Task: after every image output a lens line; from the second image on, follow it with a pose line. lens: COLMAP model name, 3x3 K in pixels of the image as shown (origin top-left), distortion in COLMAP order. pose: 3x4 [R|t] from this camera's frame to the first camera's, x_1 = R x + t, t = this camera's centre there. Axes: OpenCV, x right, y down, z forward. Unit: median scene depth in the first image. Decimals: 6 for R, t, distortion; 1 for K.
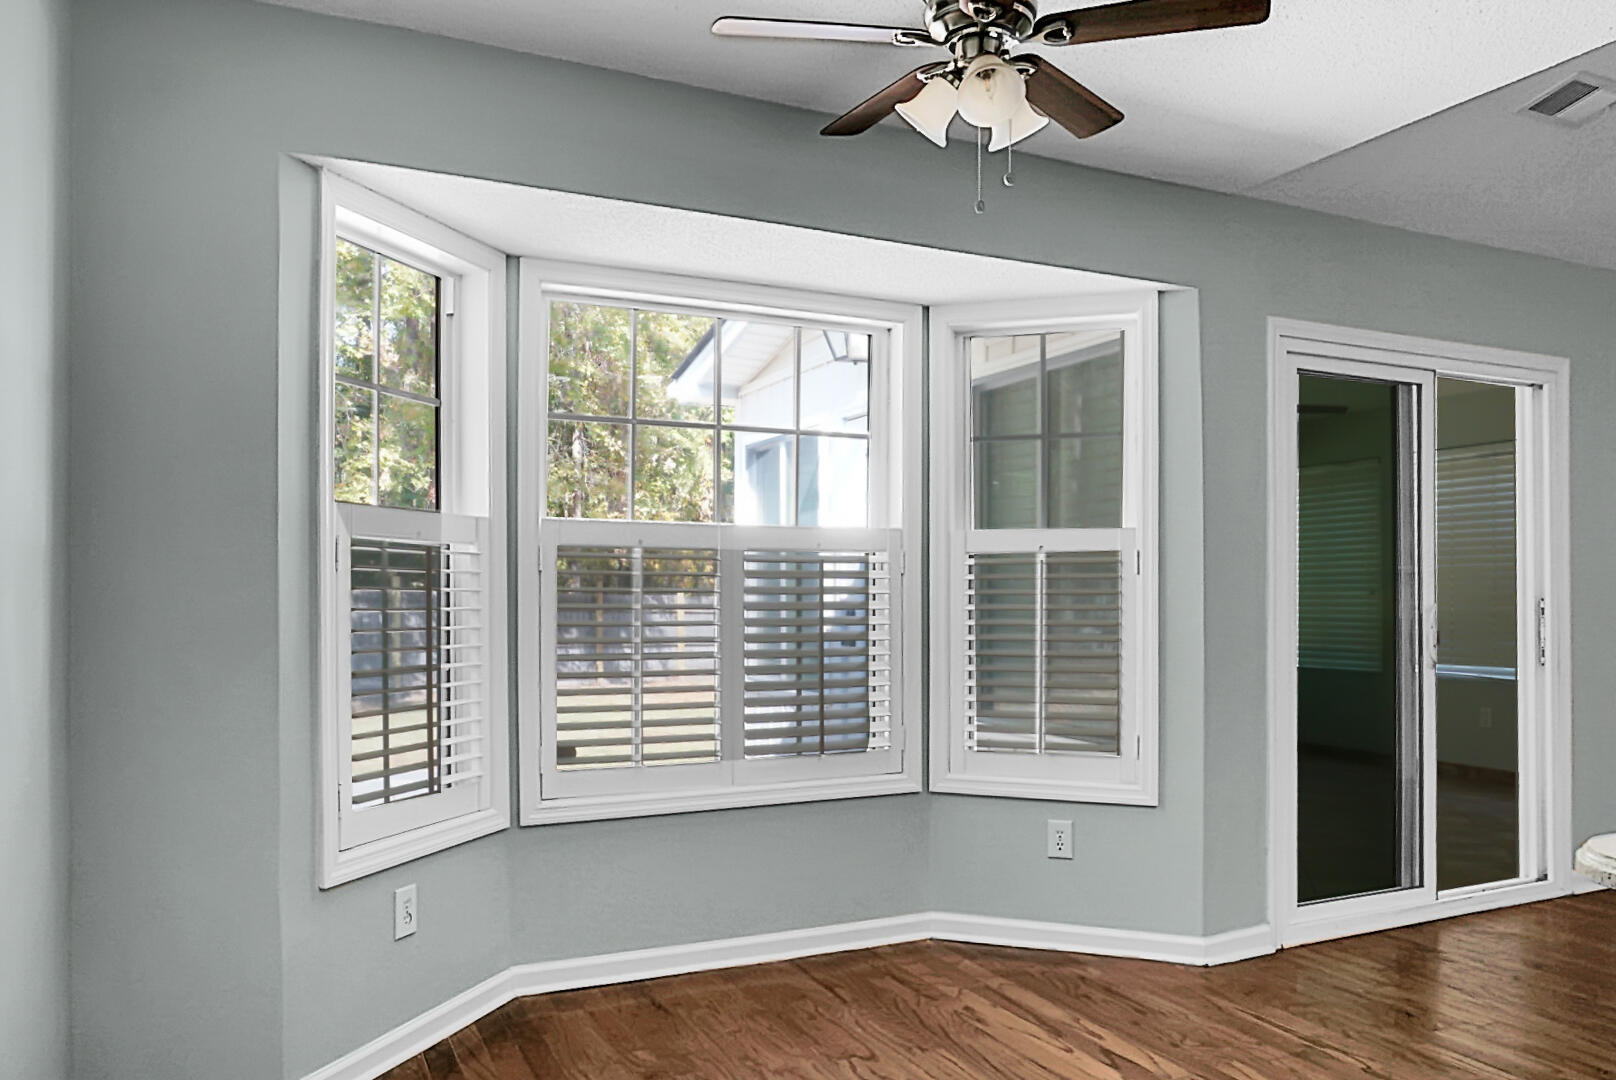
lens RADIAL K [[1152.2, 0, 805.6], [0, 1152.2, 597.8], [0, 0, 1]] dist [-0.003172, 0.002627]
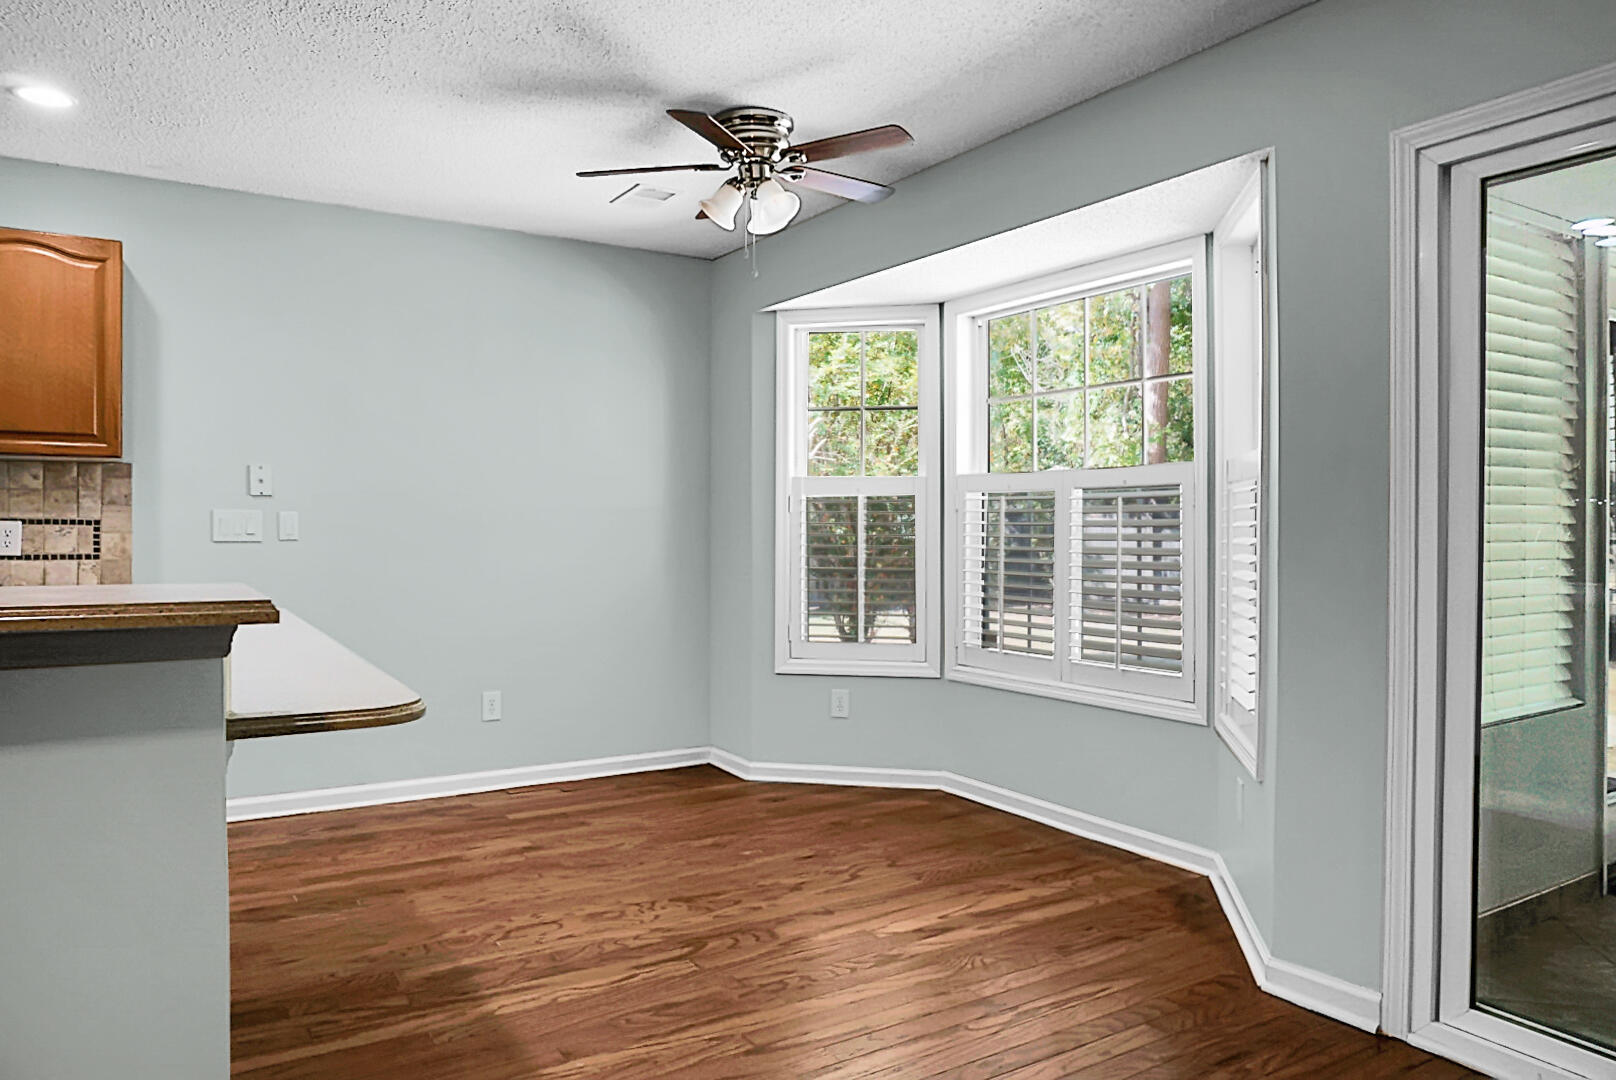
lens RADIAL K [[1102.7, 0, 808.0], [0, 1102.7, 540.0], [0, 0, 1]] dist [-0.002898, 0.000082]
pose [[0.119987, 0.016388, -0.992640, 1.145265], [0.003395, 0.999851, 0.016917, -0.010098], [0.992770, -0.005400, 0.119914, 0.631883]]
